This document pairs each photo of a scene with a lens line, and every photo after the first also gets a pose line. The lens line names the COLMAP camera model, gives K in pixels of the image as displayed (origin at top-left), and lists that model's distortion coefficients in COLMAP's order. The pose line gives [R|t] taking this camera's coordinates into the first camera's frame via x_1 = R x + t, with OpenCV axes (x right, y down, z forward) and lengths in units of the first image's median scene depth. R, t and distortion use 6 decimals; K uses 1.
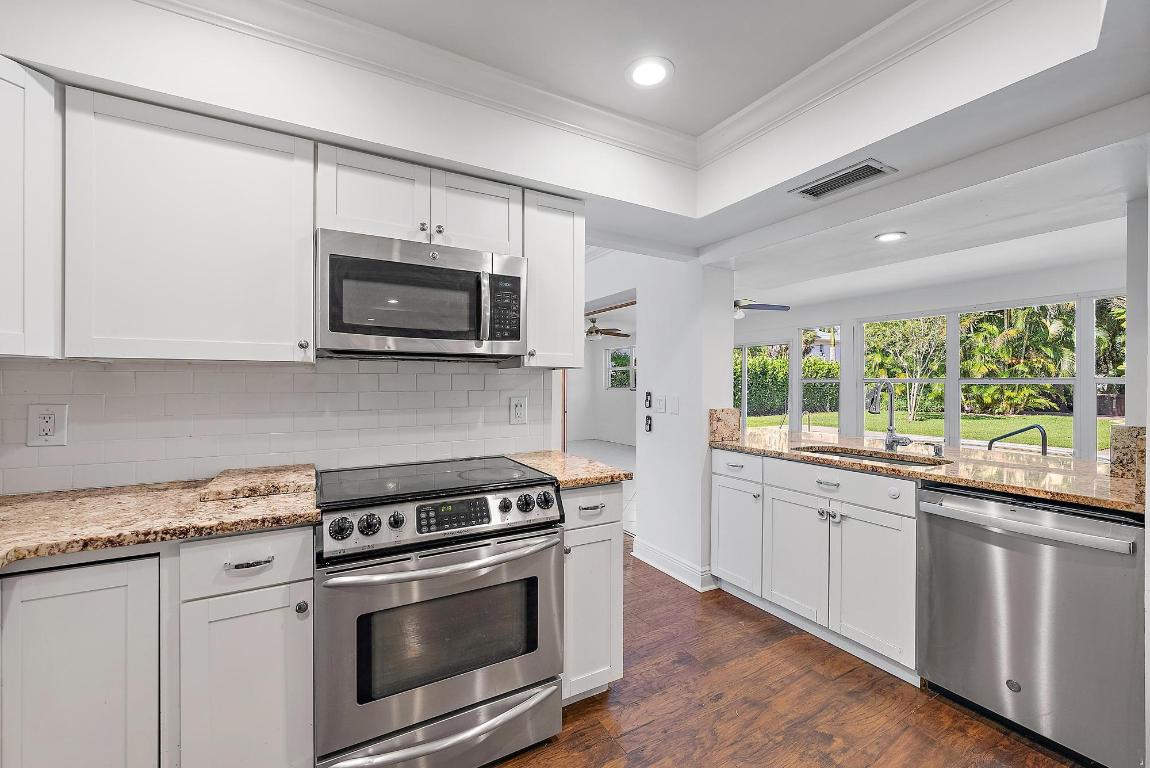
lens RADIAL K [[459.2, 0, 573.3], [0, 459.2, 382.7], [0, 0, 1]] dist [-0.006484, 0.000567]
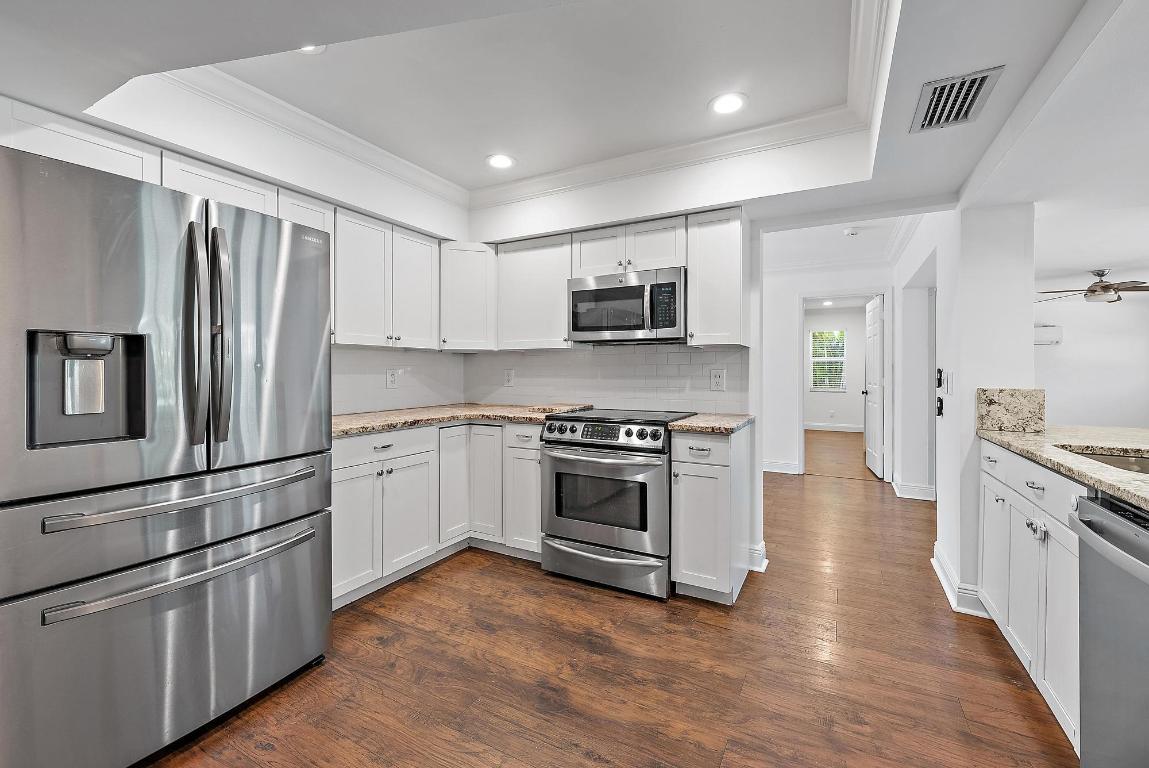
lens RADIAL K [[458.8, 0, 587.1], [0, 458.8, 370.6], [0, 0, 1]] dist [-0.006484, 0.000567]
pose [[0.543602, -0.000098, -0.839343, 0.980315], [-0.000125, 1.000000, -0.000197, 0.044698], [0.839343, 0.000212, 0.543602, 0.006731]]
